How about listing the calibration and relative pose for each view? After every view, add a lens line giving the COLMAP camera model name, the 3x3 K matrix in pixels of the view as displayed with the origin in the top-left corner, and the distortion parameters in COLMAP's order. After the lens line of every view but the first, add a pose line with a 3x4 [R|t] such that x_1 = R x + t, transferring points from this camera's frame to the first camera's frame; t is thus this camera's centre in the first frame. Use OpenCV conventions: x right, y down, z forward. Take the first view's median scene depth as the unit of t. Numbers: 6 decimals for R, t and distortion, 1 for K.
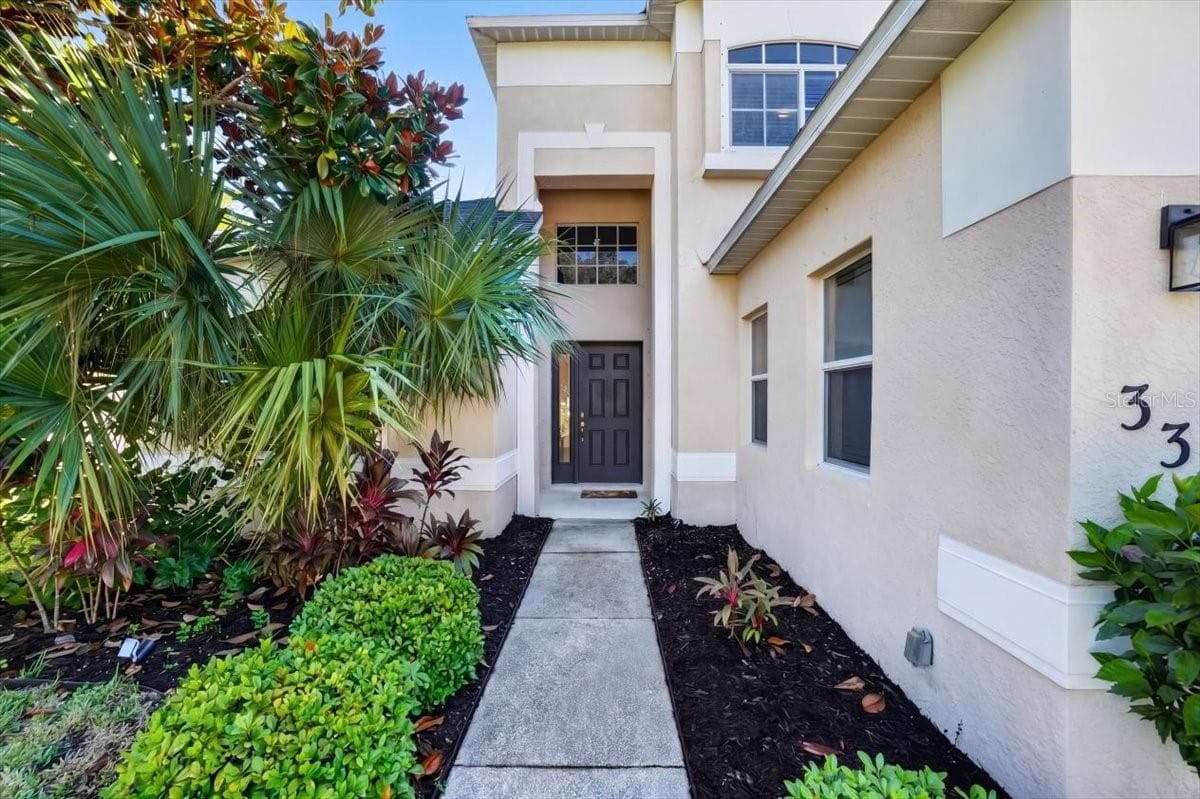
lens RADIAL K [[590.7, 0, 600.0], [0, 590.7, 399.5], [0, 0, 1]] dist [-0.015621, 0.000163]
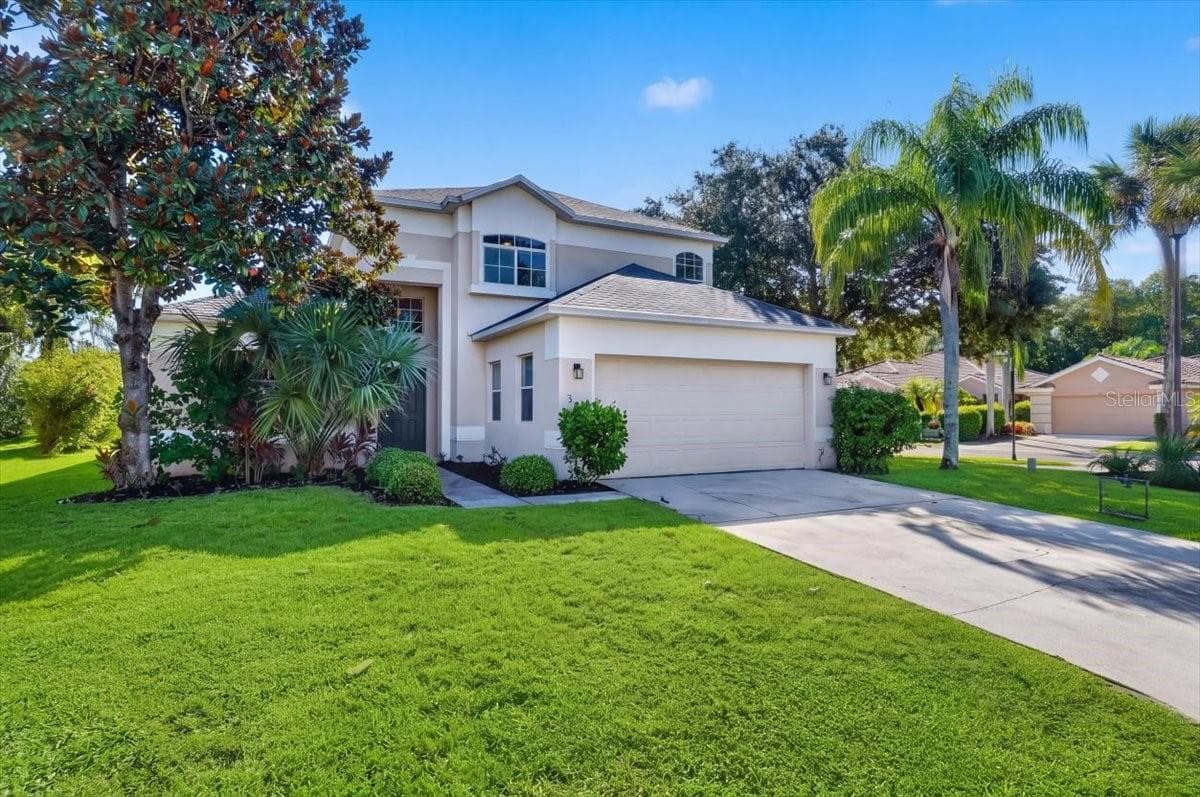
lens RADIAL K [[590.7, 0, 600.0], [0, 590.7, 398.5], [0, 0, 1]] dist [-0.015621, 0.000163]
pose [[0.896178, 0.009040, 0.443603, -0.341795], [-0.003775, 0.999912, -0.012750, 0.017177], [-0.443679, 0.009751, 0.896133, -1.092039]]
